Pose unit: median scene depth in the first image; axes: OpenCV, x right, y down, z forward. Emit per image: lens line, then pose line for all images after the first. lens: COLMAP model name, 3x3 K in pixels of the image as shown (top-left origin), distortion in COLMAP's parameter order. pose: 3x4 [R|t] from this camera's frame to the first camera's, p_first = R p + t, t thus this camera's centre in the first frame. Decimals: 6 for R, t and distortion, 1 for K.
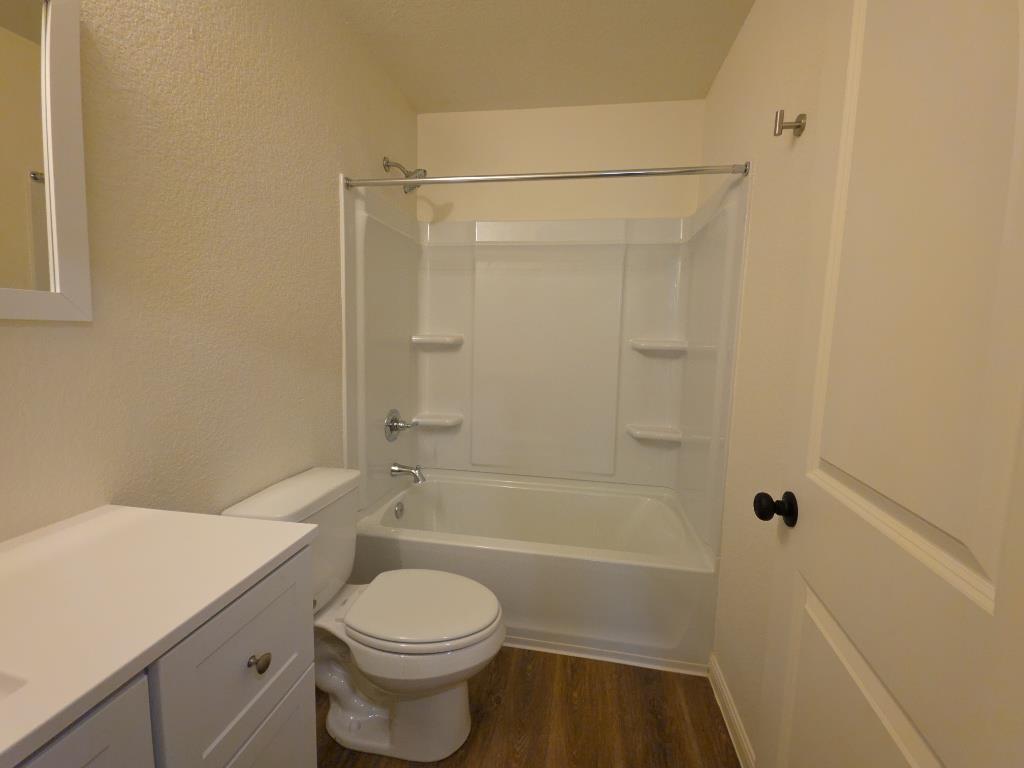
lens RADIAL K [[418.2, 0, 518.4], [0, 418.2, 378.9], [0, 0, 1]] dist [0.017111, -0.008897]
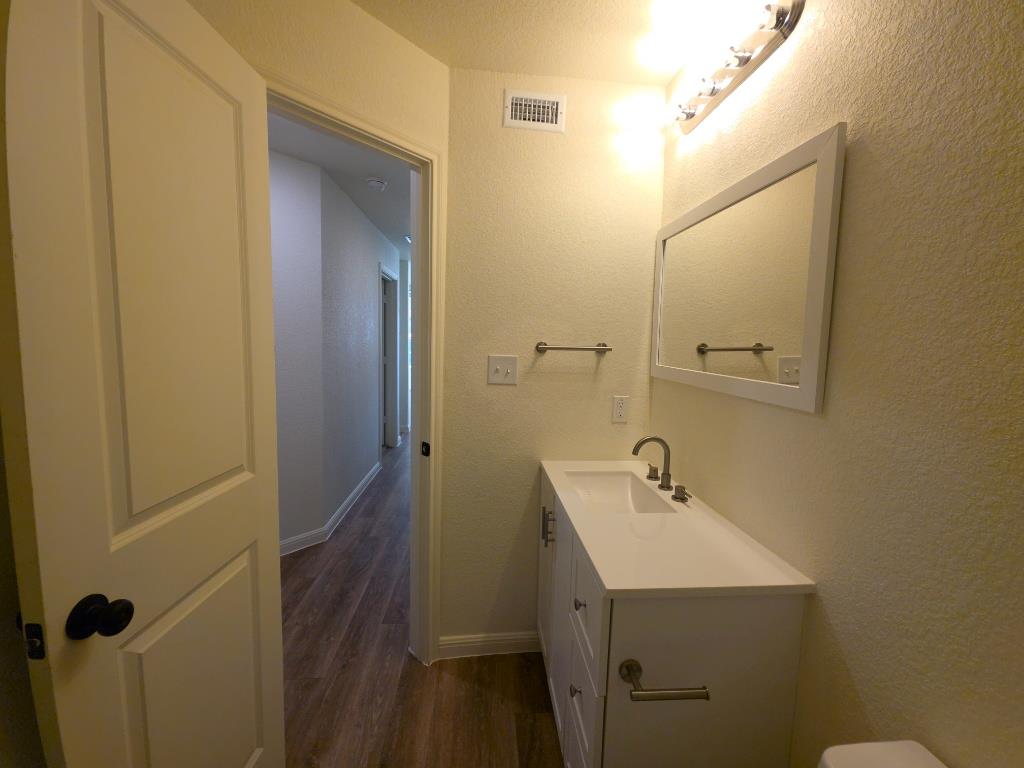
lens RADIAL K [[418.2, 0, 518.4], [0, 418.2, 378.9], [0, 0, 1]] dist [0.017111, -0.008897]
pose [[-0.962843, -0.031360, -0.268236, 0.043247], [-0.083829, 0.978879, 0.186465, -0.305337], [0.256723, 0.202022, -0.945135, 1.521130]]
